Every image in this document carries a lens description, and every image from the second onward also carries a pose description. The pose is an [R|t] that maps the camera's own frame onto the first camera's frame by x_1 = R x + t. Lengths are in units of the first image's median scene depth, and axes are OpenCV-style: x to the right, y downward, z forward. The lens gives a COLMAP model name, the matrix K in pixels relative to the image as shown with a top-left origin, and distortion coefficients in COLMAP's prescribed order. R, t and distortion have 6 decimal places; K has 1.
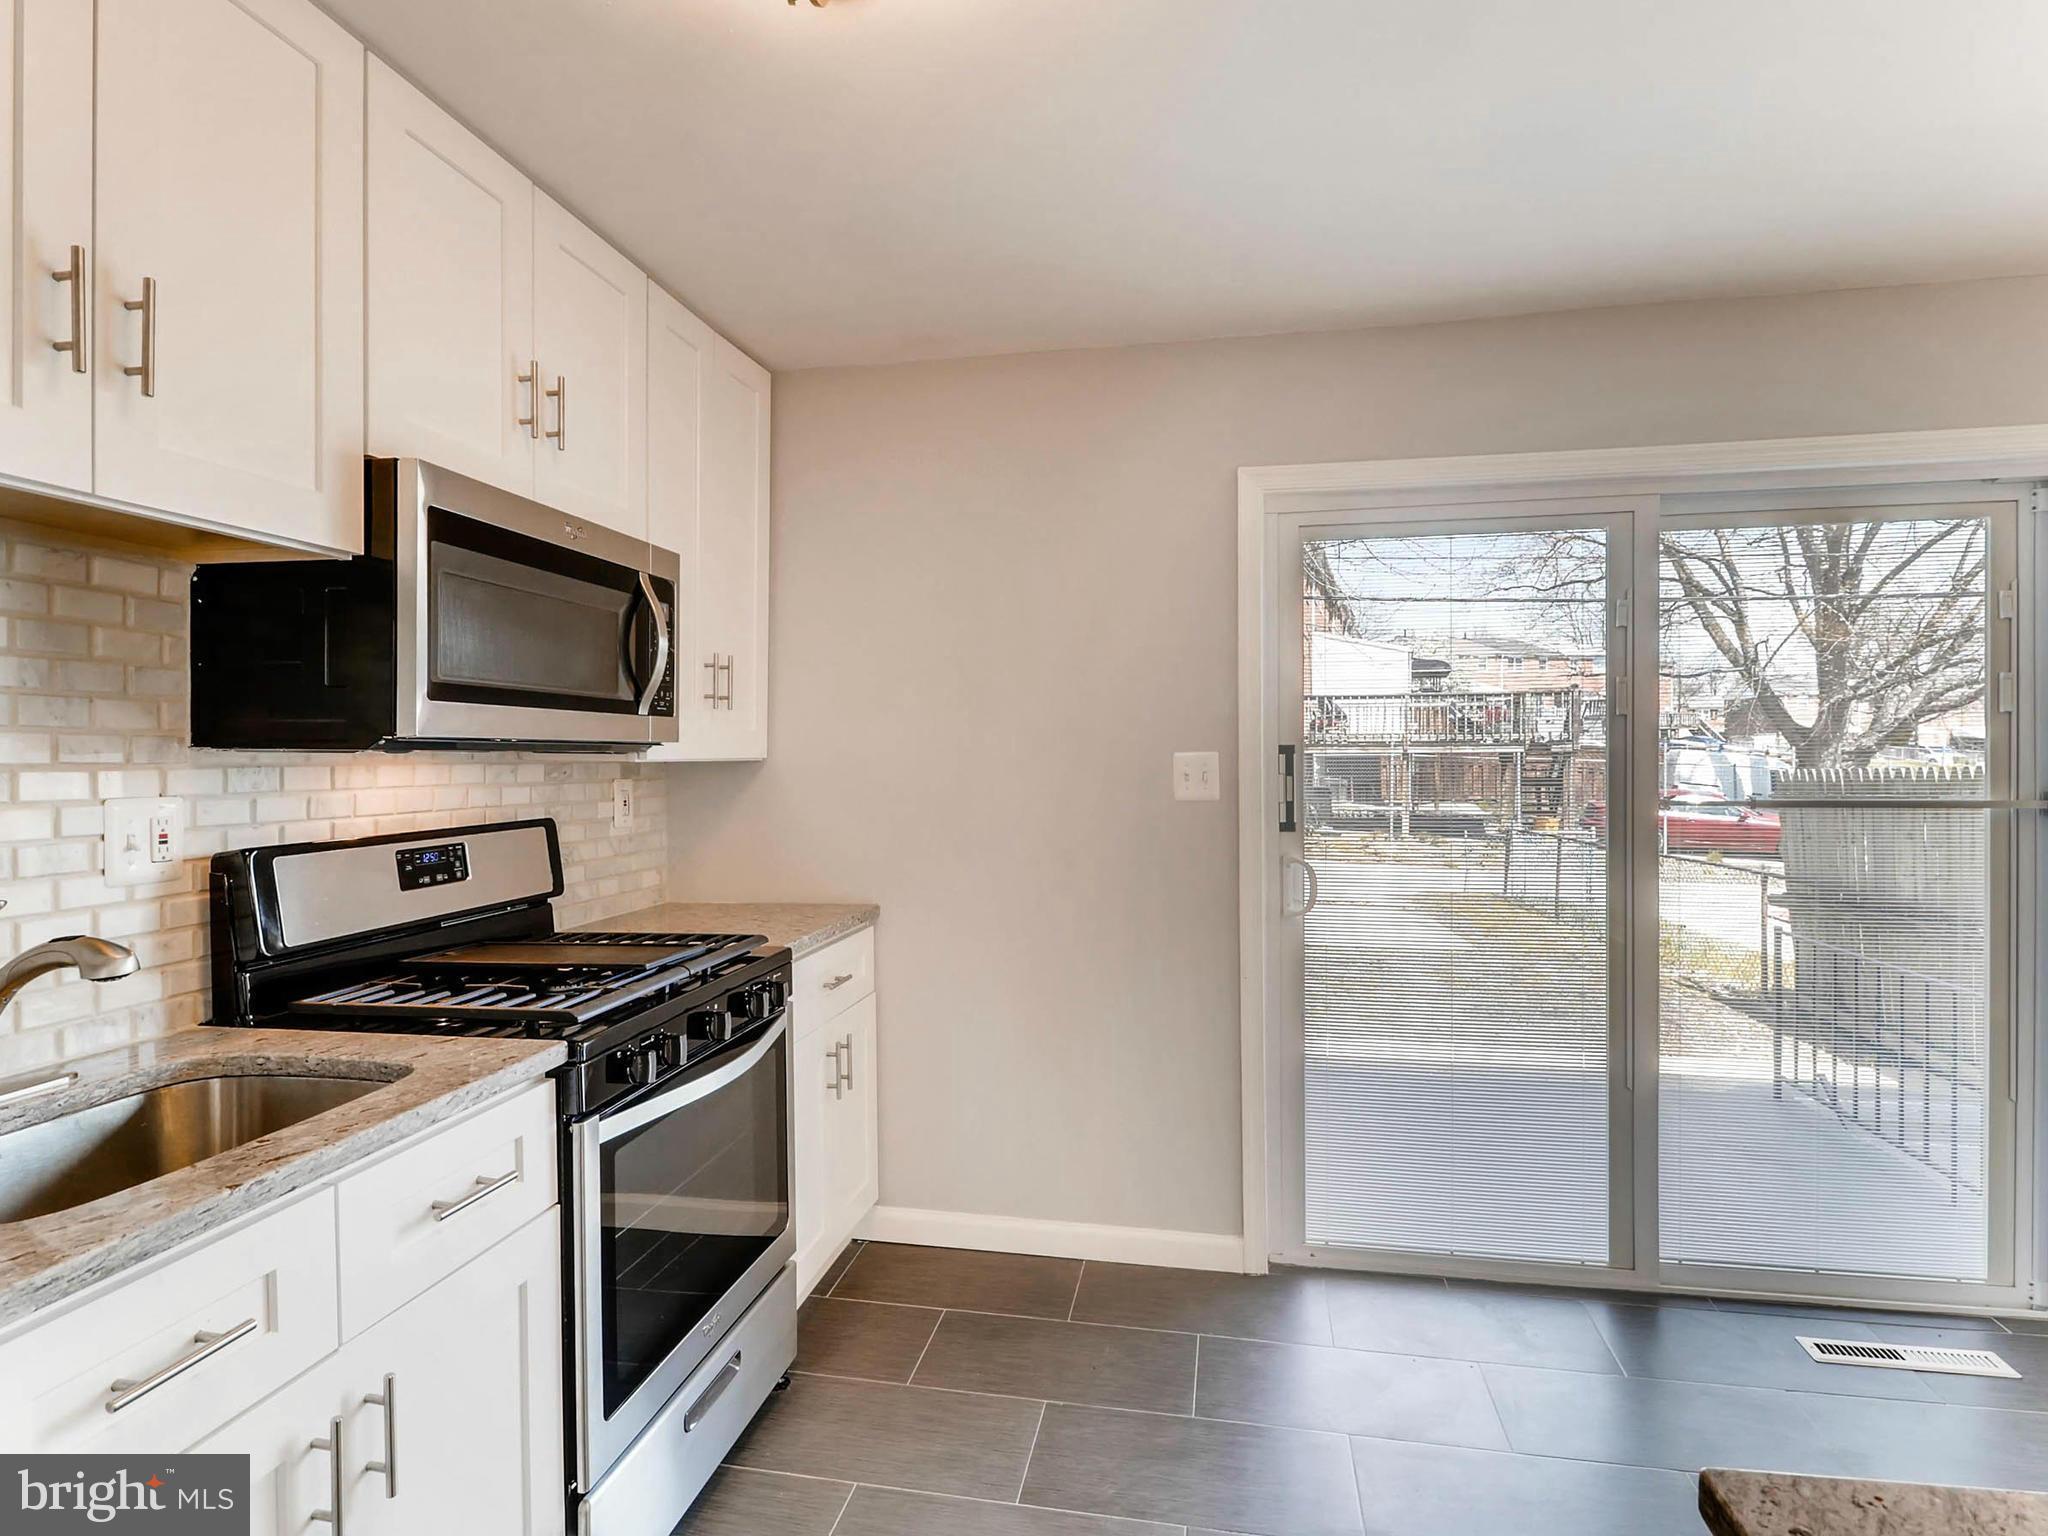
lens RADIAL K [[1059.1, 0, 1037.1], [0, 1059.1, 763.8], [0, 0, 1]] dist [0.023383, -0.016273]
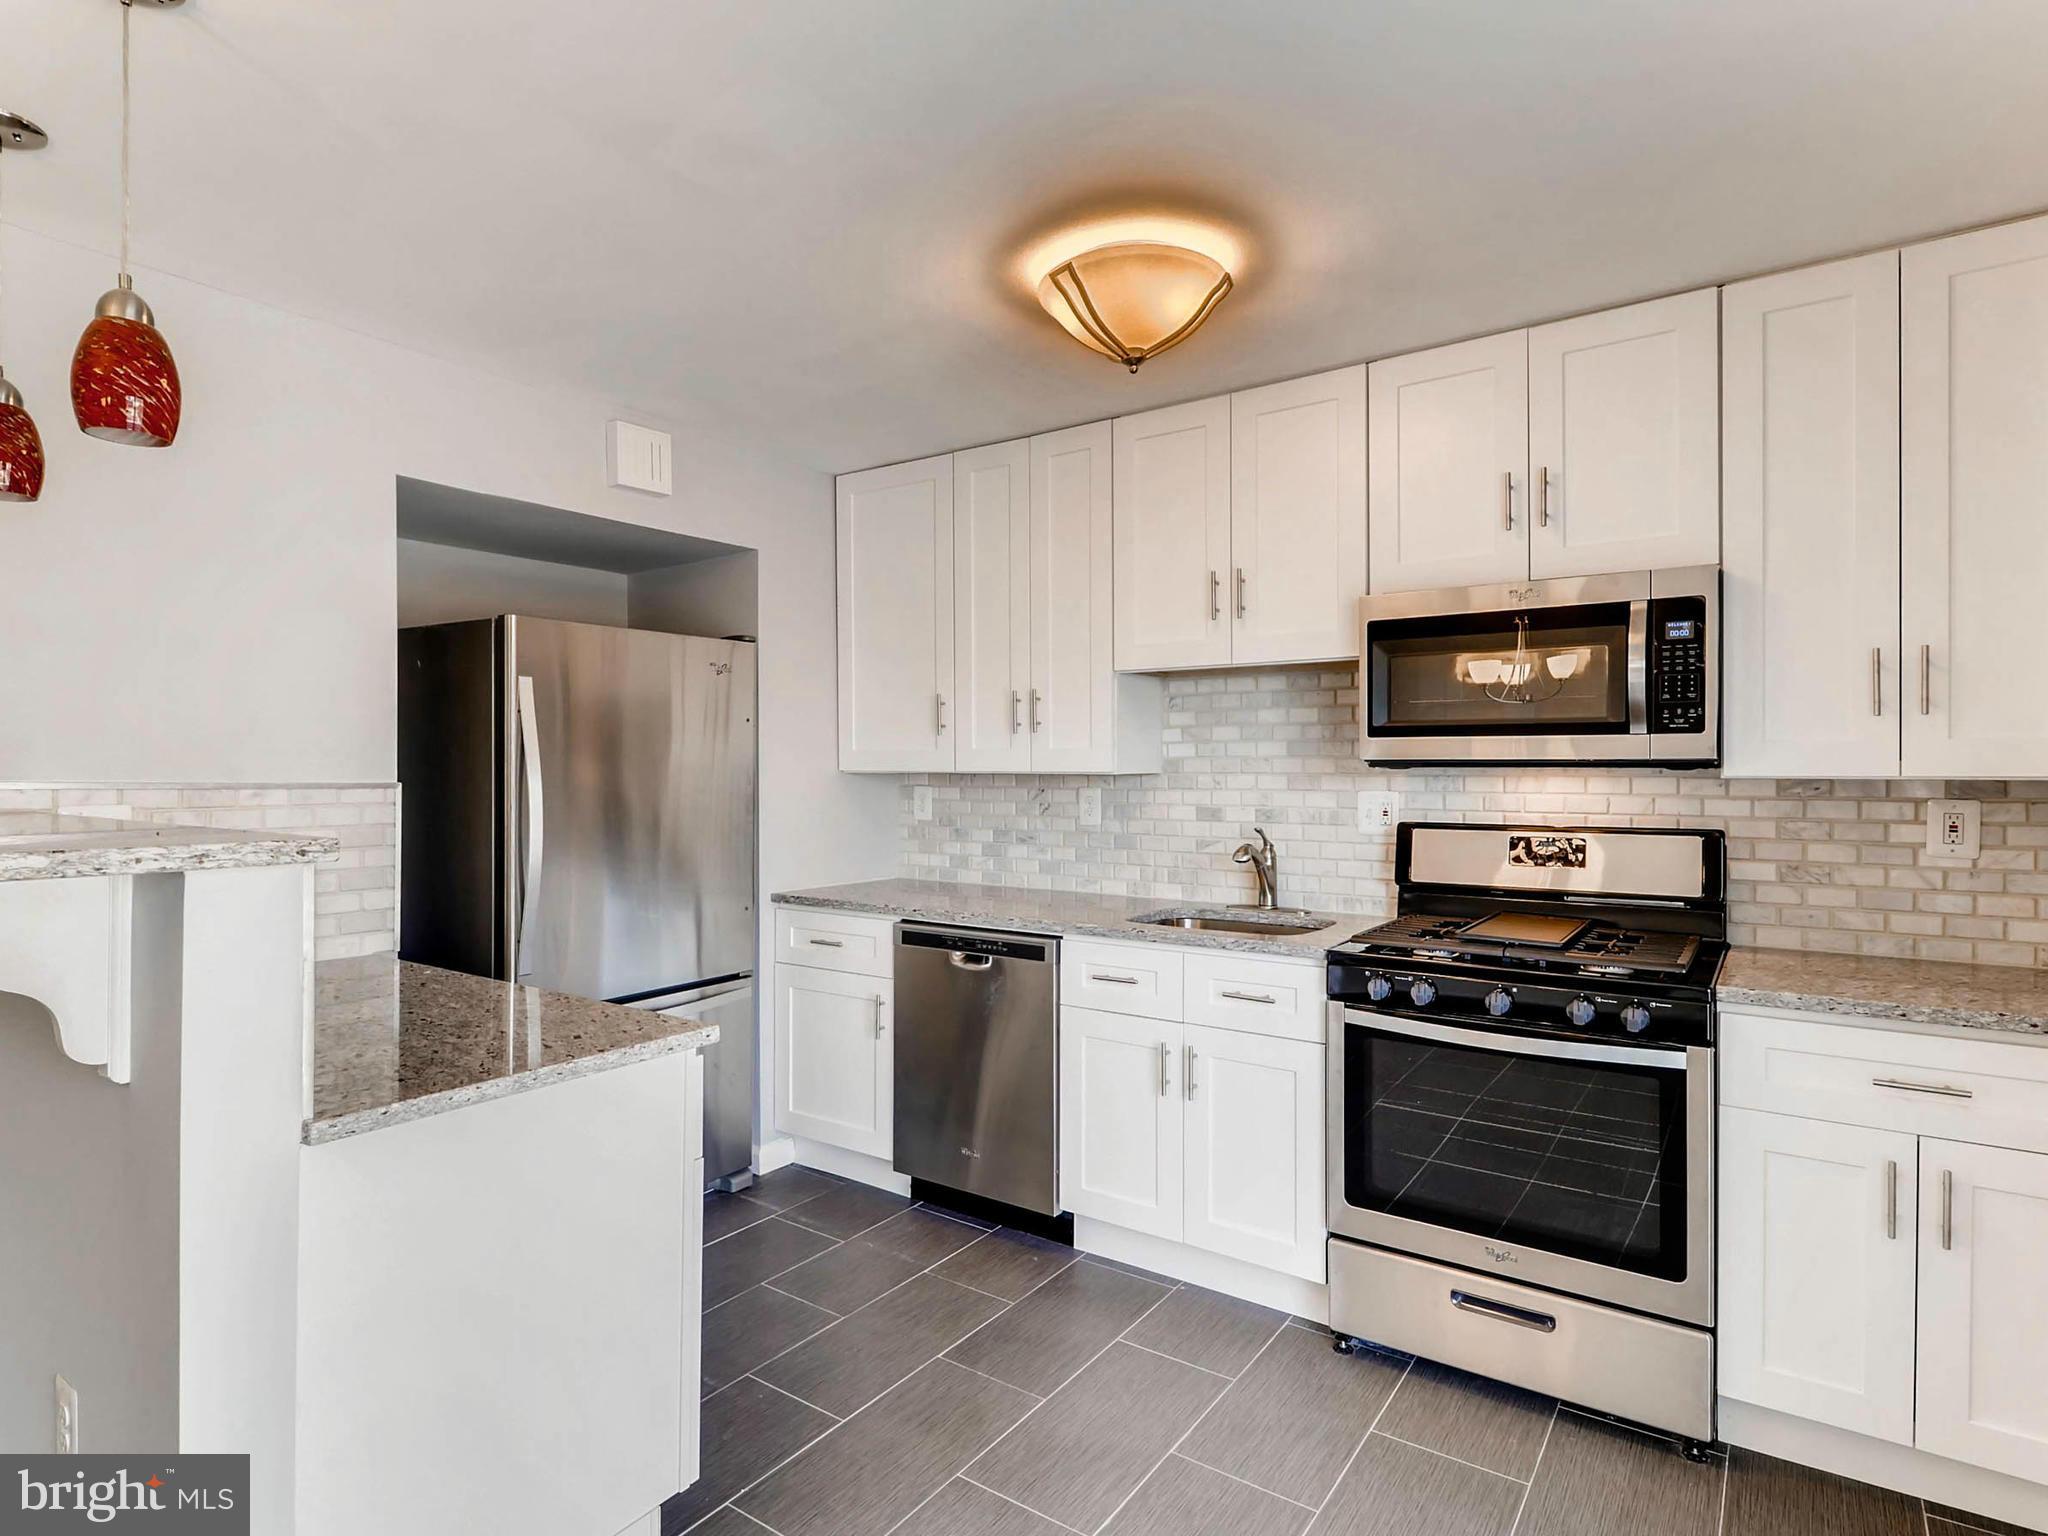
lens RADIAL K [[1078.6, 0, 1036.4], [0, 1078.6, 765.4], [0, 0, 1]] dist [0.024789, -0.016819]
pose [[-0.411048, 0.005577, -0.911596, 0.698009], [-0.005264, 0.999950, 0.008491, -0.016181], [0.911598, 0.008288, -0.410999, 0.715629]]
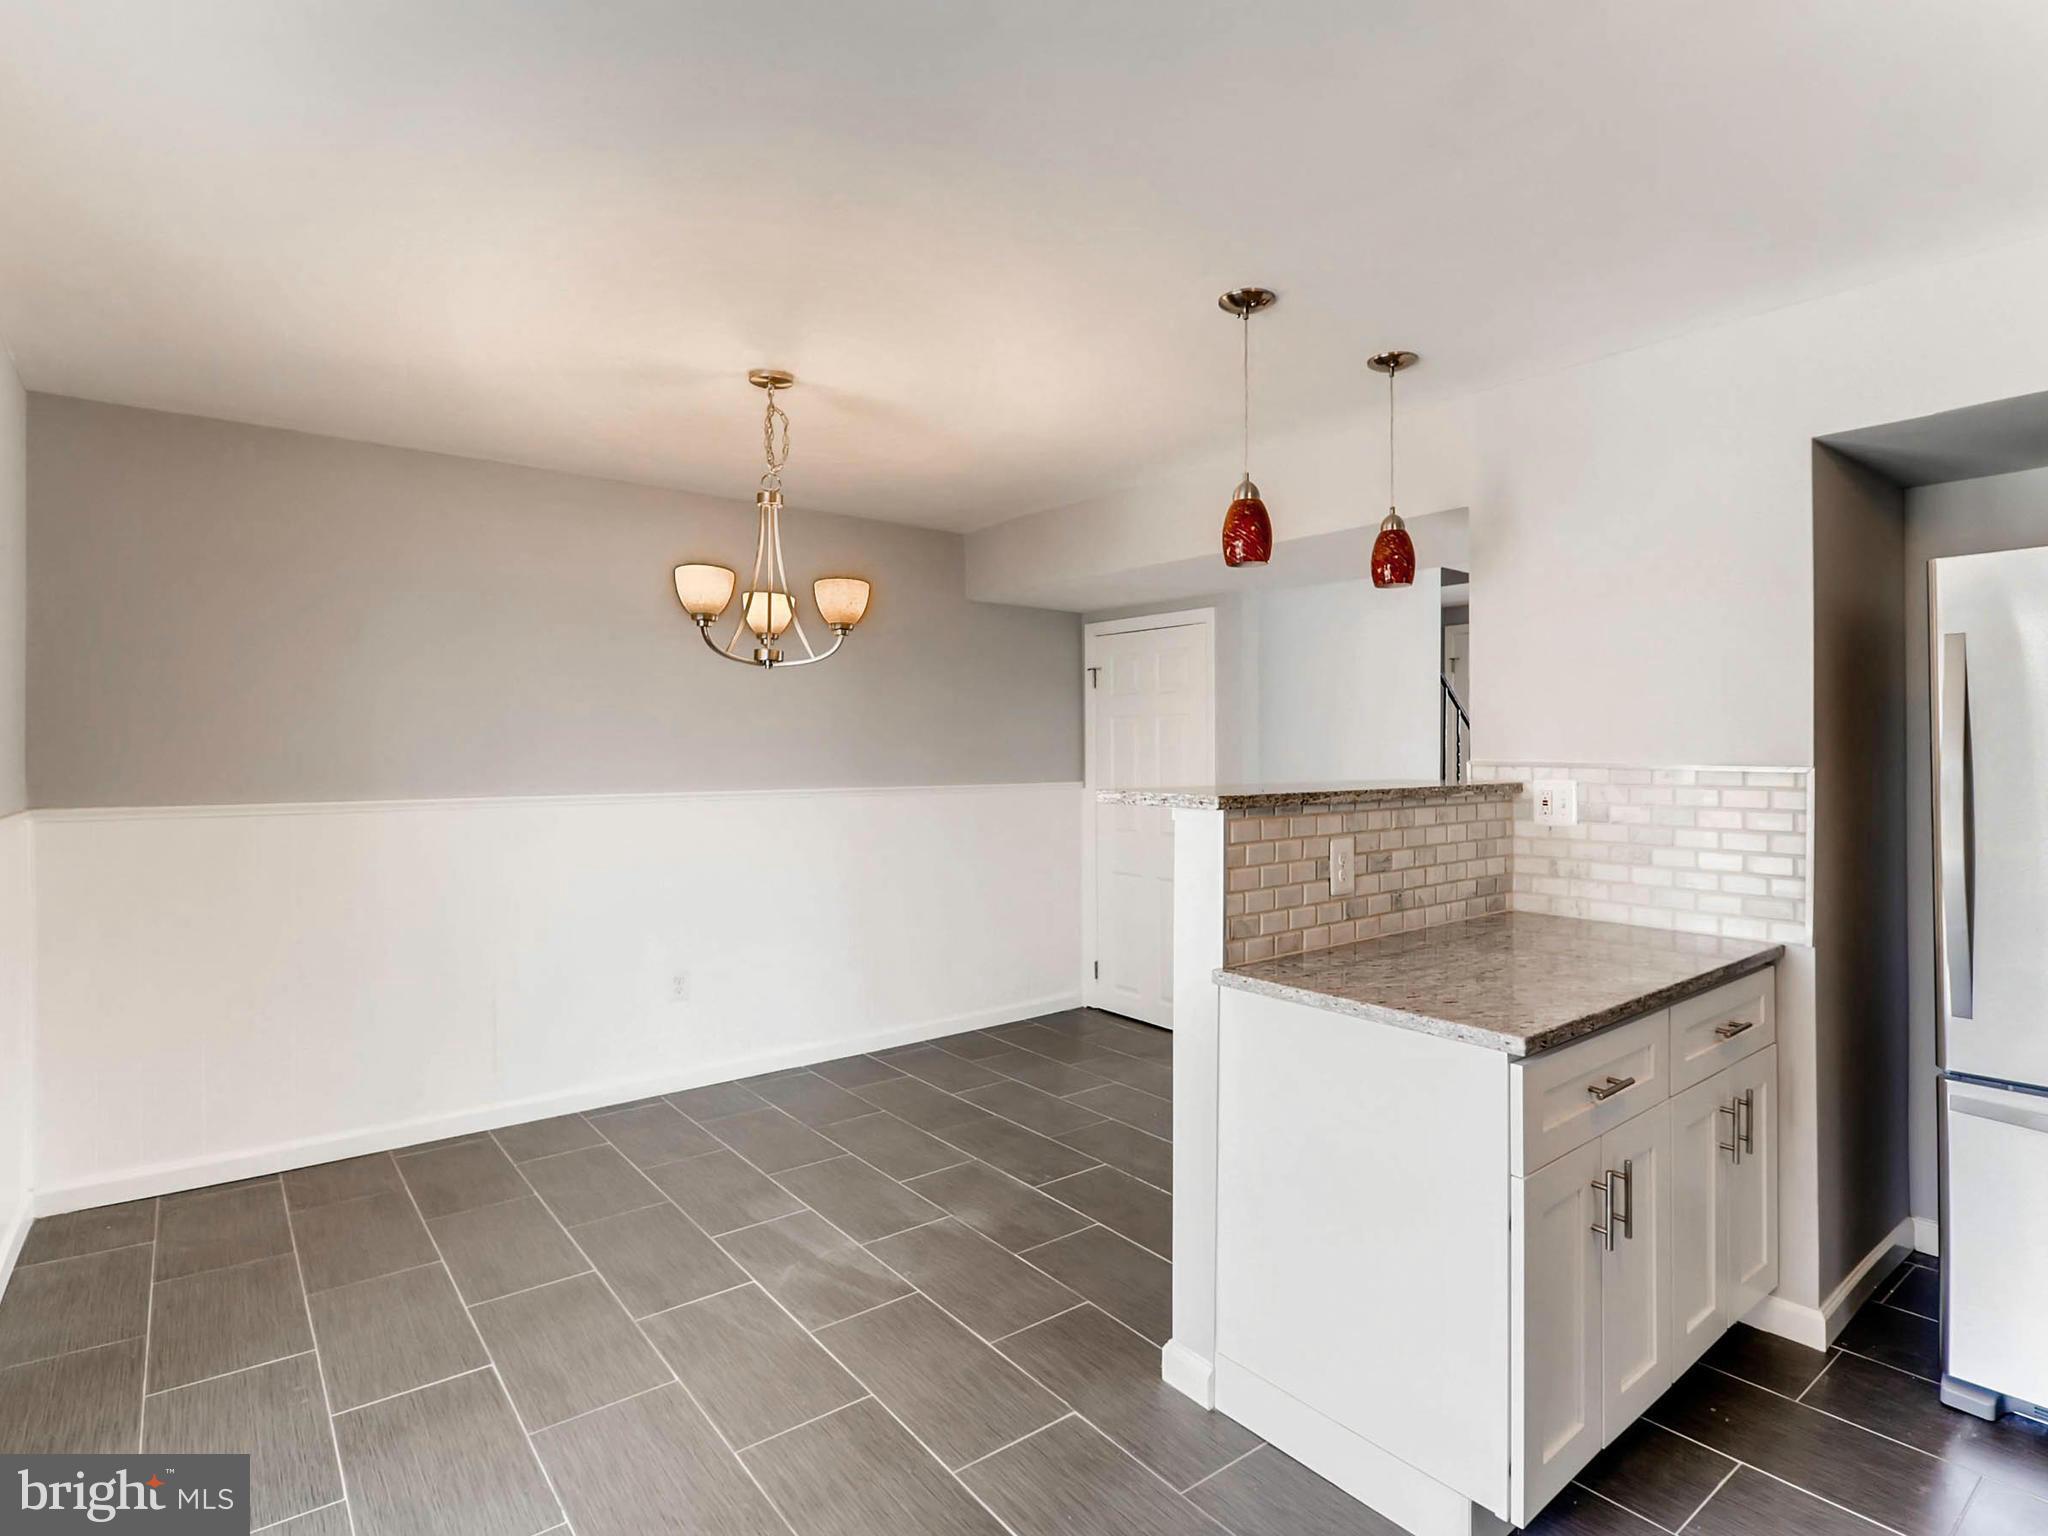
lens RADIAL K [[1046.6, 0, 1030.1], [0, 1046.6, 749.6], [0, 0, 1]] dist [0.020430, -0.014264]
pose [[-0.752524, 0.009673, 0.658494, -0.038345], [0.013554, 0.999908, 0.000801, -0.012839], [-0.658425, 0.009528, -0.752586, 0.887227]]
